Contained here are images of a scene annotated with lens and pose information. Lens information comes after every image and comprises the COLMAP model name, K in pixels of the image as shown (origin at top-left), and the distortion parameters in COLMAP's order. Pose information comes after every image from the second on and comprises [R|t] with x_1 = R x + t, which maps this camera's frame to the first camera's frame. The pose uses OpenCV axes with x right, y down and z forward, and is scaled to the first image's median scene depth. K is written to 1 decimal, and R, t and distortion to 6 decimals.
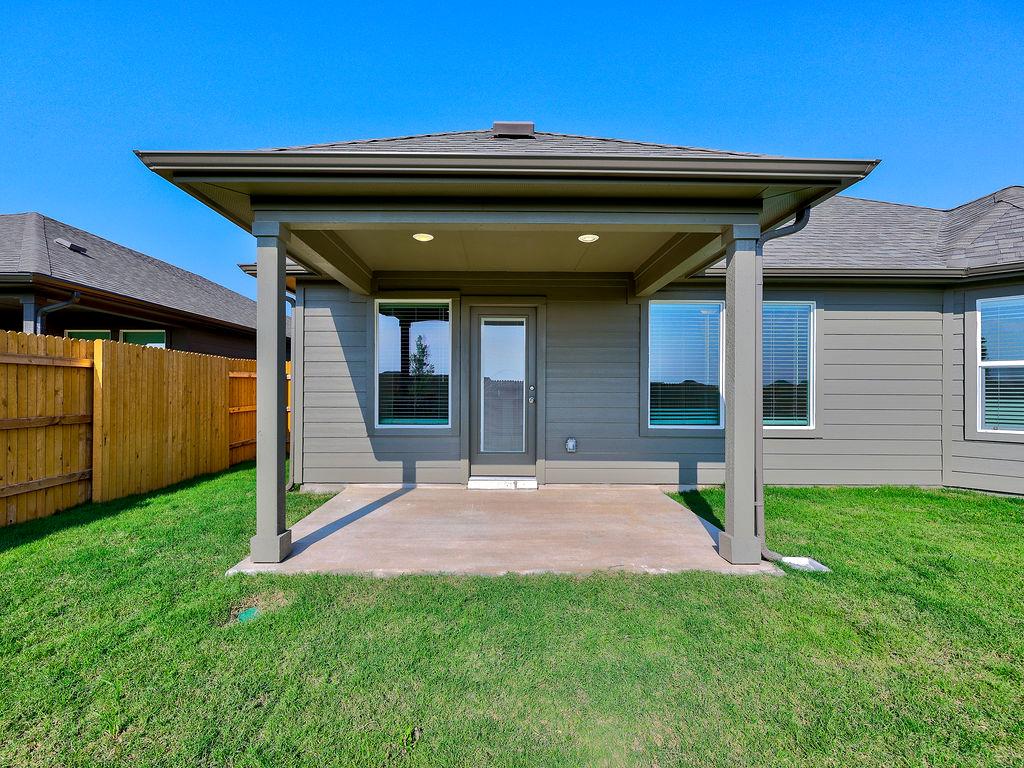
lens RADIAL K [[461.4, 0, 509.2], [0, 461.4, 383.9], [0, 0, 1]] dist [-0.002537, 0.000599]
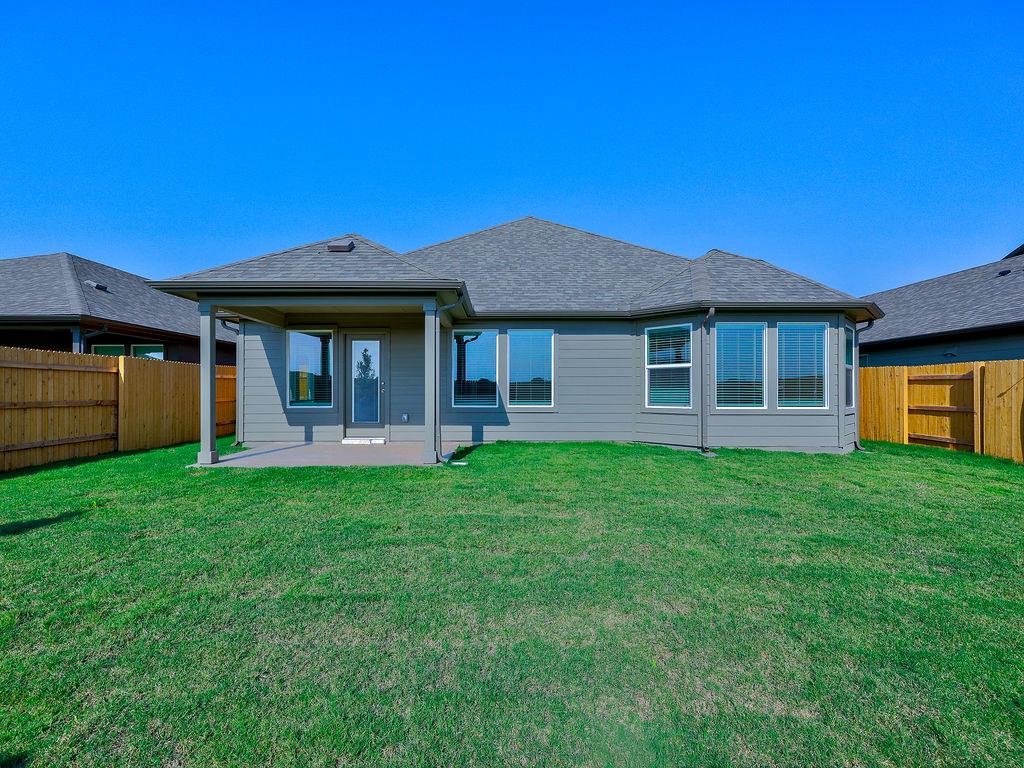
lens RADIAL K [[461.4, 0, 506.7], [0, 461.4, 382.8], [0, 0, 1]] dist [-0.002537, 0.000599]
pose [[0.999935, -0.006011, -0.009639, 0.512849], [0.005958, 0.999967, -0.005553, 0.020235], [0.009673, 0.005495, 0.999938, -0.645457]]
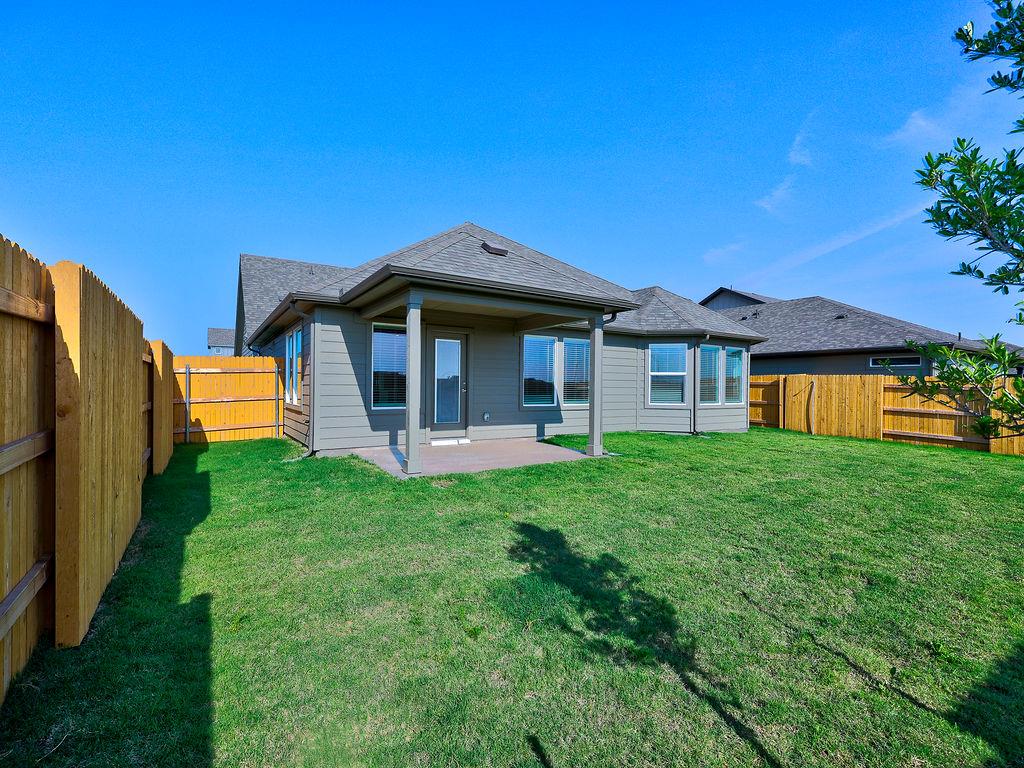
lens RADIAL K [[461.4, 0, 499.7], [0, 461.4, 385.2], [0, 0, 1]] dist [-0.002537, 0.000599]
pose [[0.846302, 0.004014, 0.532688, -0.728640], [-0.005867, 0.999981, 0.001787, 0.012783], [-0.532671, -0.004638, 0.846310, -0.462289]]
